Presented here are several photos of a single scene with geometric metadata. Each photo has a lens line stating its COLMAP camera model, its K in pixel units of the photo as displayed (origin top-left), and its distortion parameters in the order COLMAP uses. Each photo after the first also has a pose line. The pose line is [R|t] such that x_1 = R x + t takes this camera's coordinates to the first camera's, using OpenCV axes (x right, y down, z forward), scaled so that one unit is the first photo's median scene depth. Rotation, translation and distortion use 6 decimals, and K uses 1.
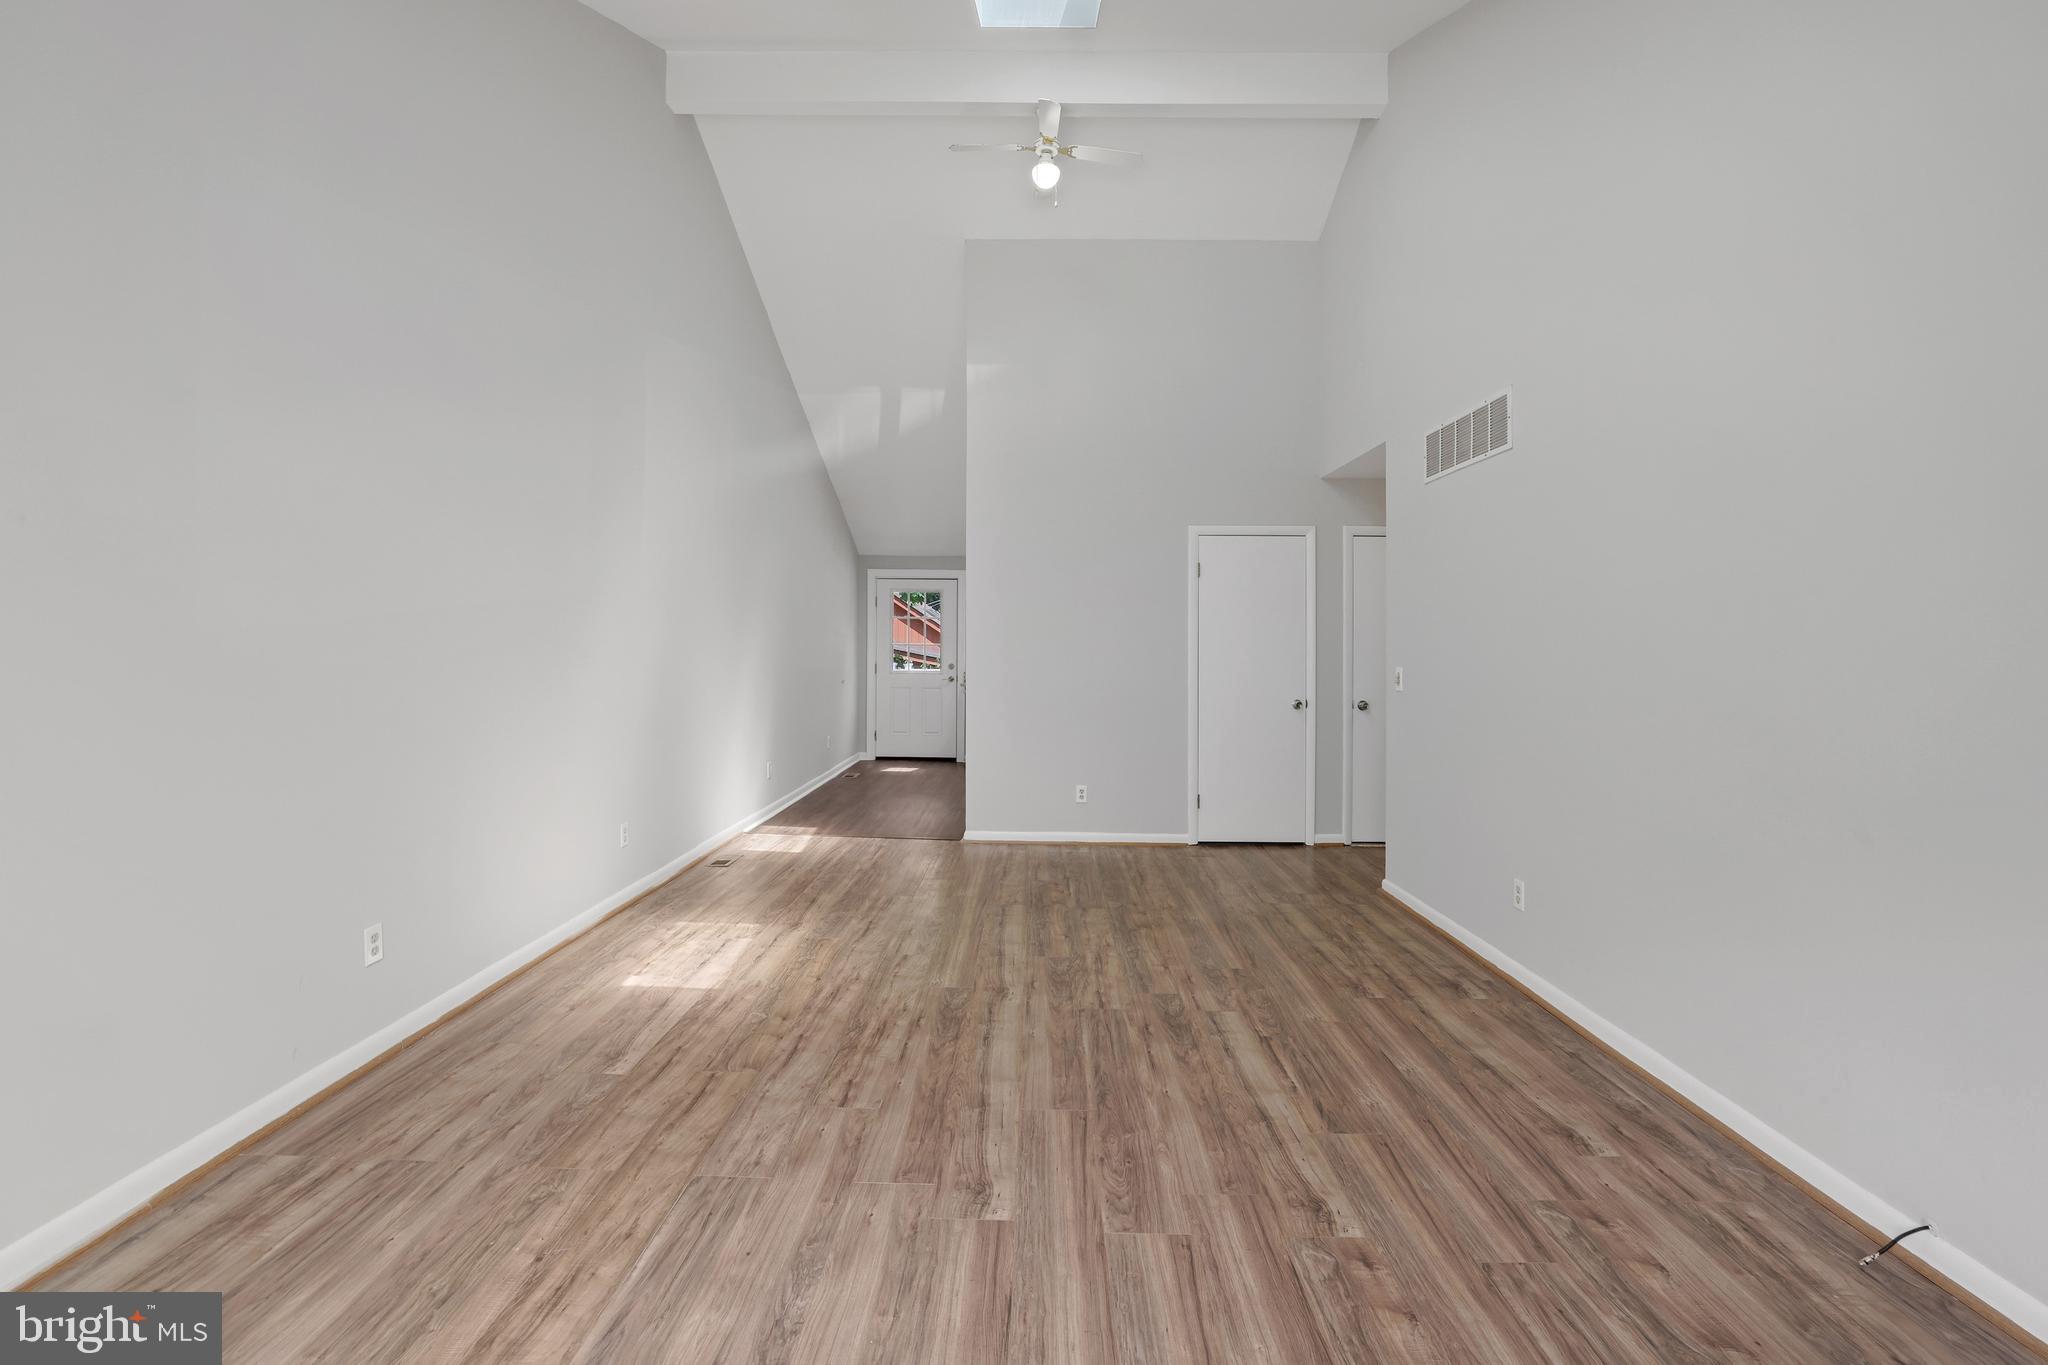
lens RADIAL K [[936.4, 0, 1028.4], [0, 936.4, 655.8], [0, 0, 1]] dist [-0.051615, 0.022017]
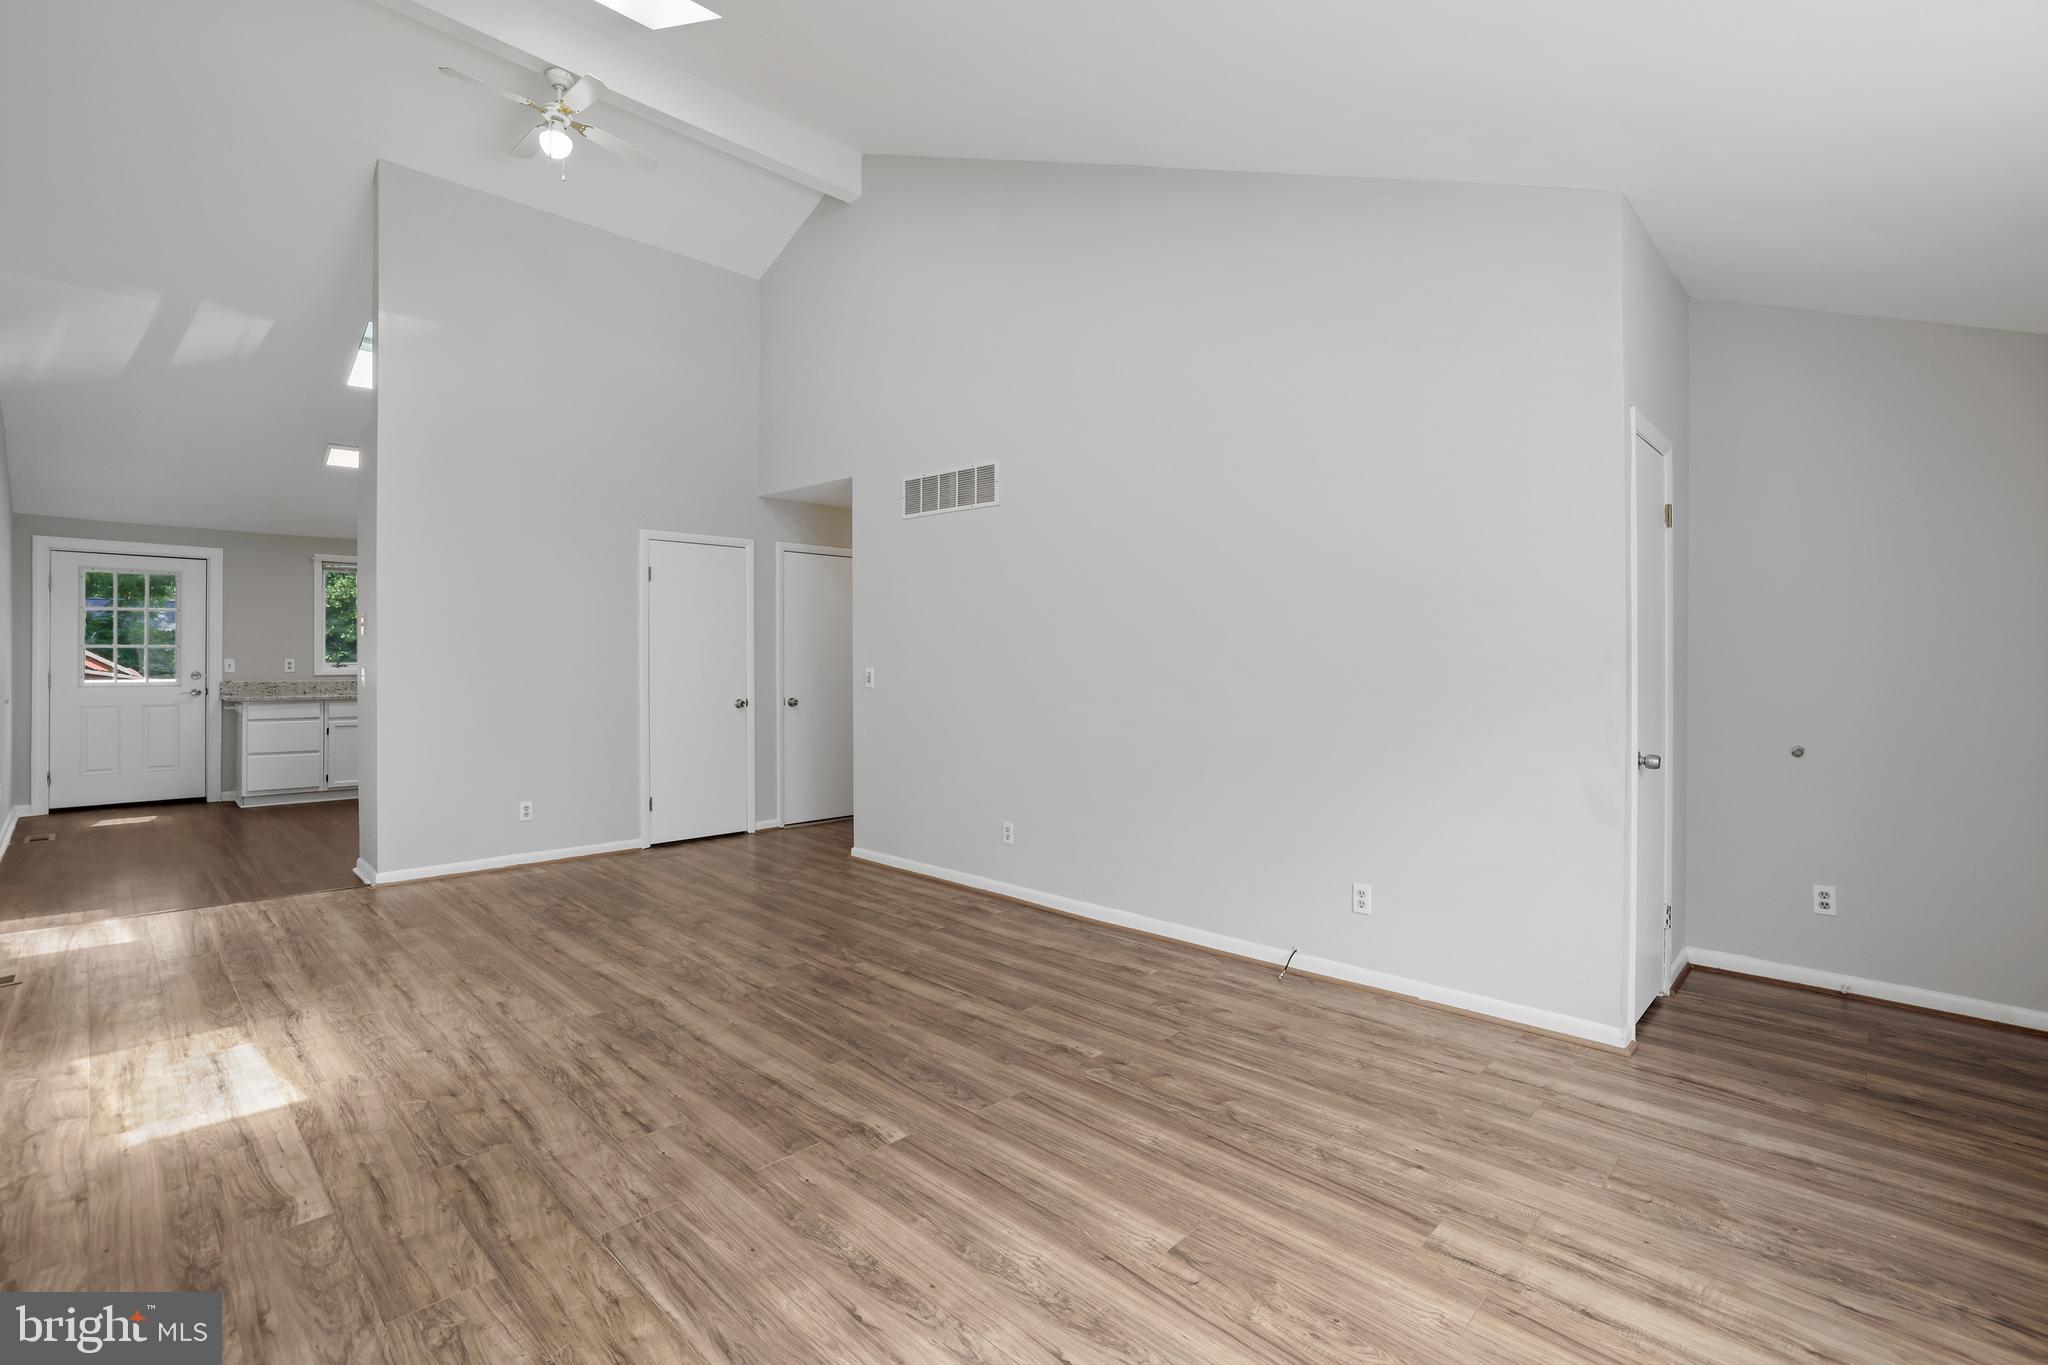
lens RADIAL K [[936.4, 0, 1028.4], [0, 936.4, 655.8], [0, 0, 1]] dist [-0.051615, 0.022017]
pose [[0.674108, -0.006645, 0.738602, -0.537255], [0.005761, 0.999976, 0.003738, -0.010223], [-0.738610, 0.001735, 0.674131, 0.048485]]
